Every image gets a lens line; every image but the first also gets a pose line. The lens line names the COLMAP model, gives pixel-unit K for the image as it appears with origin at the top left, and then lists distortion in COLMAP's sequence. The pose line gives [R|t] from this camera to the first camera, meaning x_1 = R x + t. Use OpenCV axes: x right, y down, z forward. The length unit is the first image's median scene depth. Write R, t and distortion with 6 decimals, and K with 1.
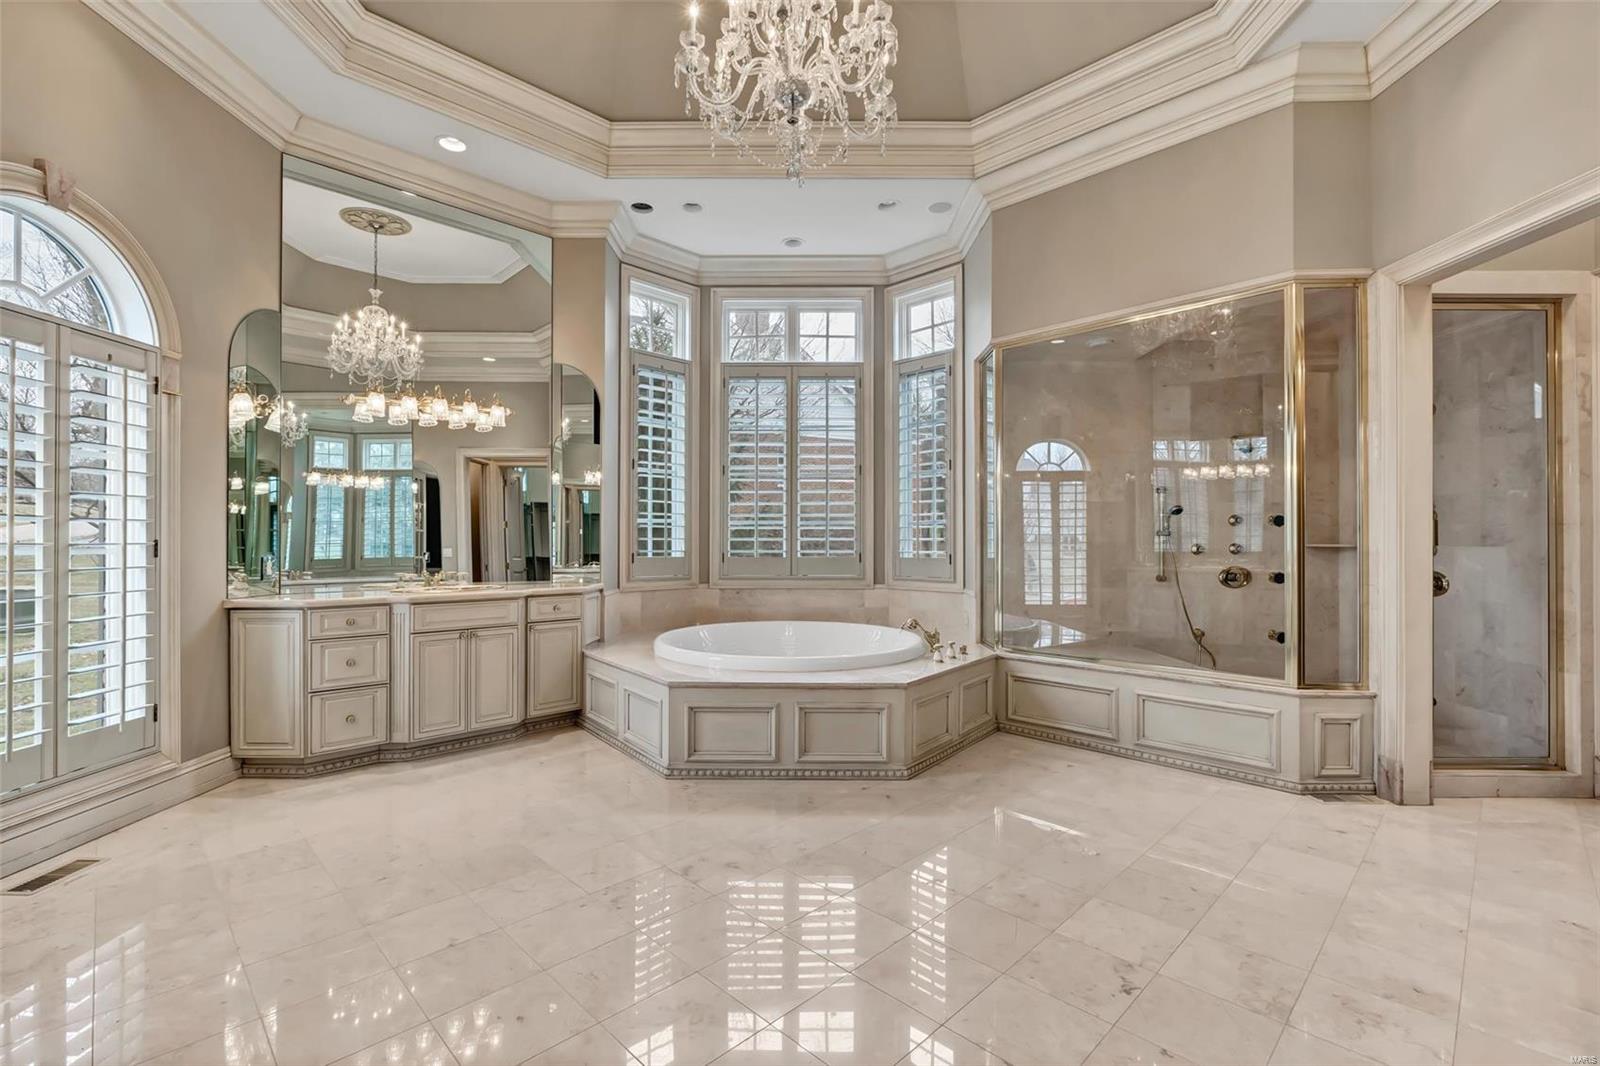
lens RADIAL K [[717.5, 0, 813.4], [0, 717.5, 536.9], [0, 0, 1]] dist [-0.004631, 0.001040]
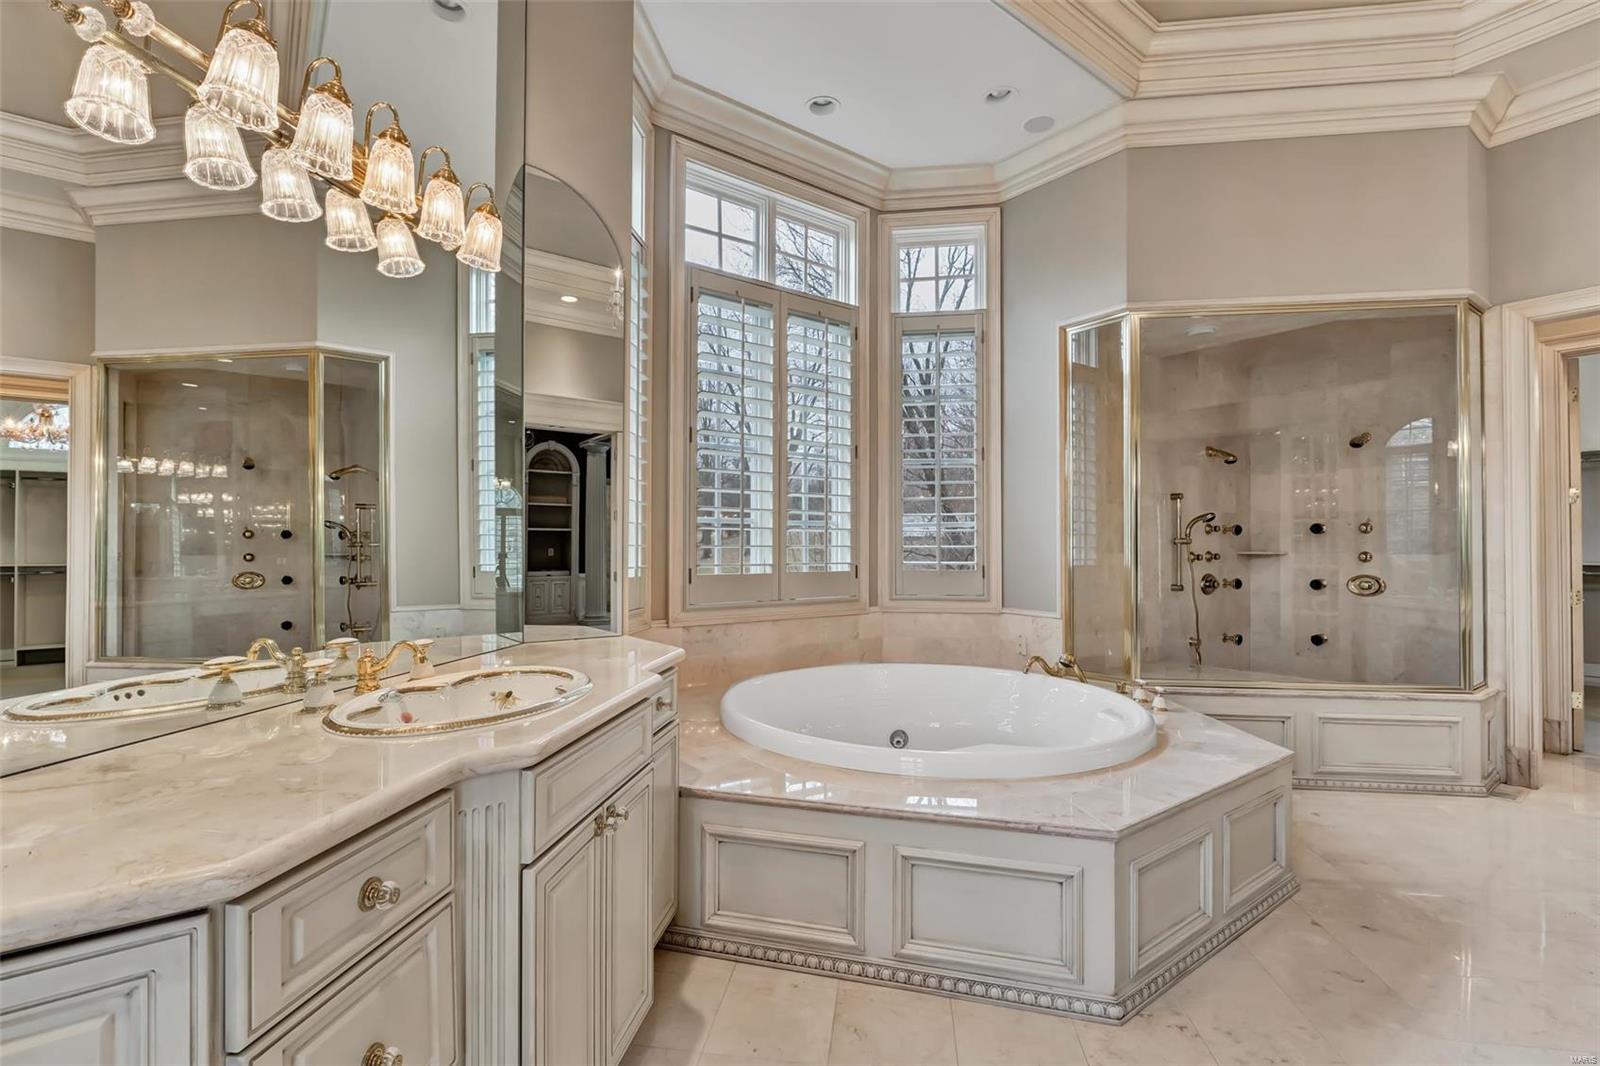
lens RADIAL K [[717.5, 0, 794.4], [0, 717.5, 537.2], [0, 0, 1]] dist [-0.004631, 0.001040]
pose [[0.795162, 0.009957, 0.606316, -0.583560], [-0.005407, 0.999942, -0.009331, 0.001340], [-0.606373, 0.004141, 0.795169, 0.621465]]
